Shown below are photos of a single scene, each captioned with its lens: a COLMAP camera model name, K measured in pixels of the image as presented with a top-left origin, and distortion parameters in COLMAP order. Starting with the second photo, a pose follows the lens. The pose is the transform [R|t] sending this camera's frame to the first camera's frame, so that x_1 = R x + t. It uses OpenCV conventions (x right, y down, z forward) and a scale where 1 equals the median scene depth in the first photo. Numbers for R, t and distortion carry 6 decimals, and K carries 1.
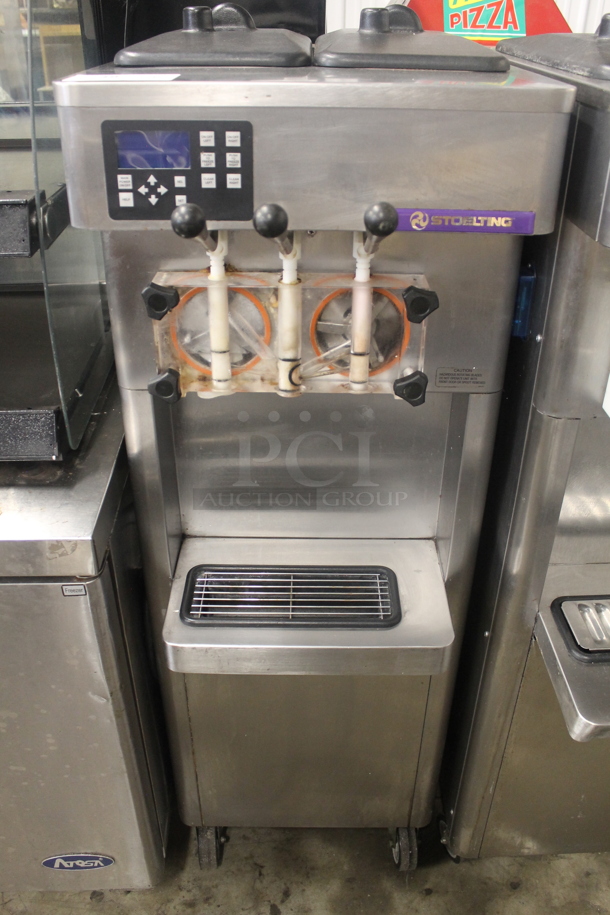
lens RADIAL K [[775.3, 0, 304.7], [0, 775.3, 455.1], [0, 0, 1]] dist [-0.121247, 0.017014]
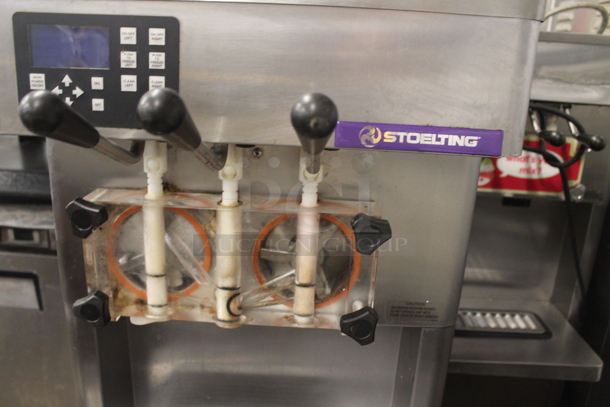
lens RADIAL K [[516.8, 0, 304.0], [0, 516.8, 202.8], [0, 0, 1]] dist [-0.121247, 0.017014]
pose [[0.999212, 0.039586, 0.003017, 0.066864], [-0.037657, 0.969103, -0.243765, -0.078546], [-0.012573, 0.243459, 0.969830, 0.395992]]
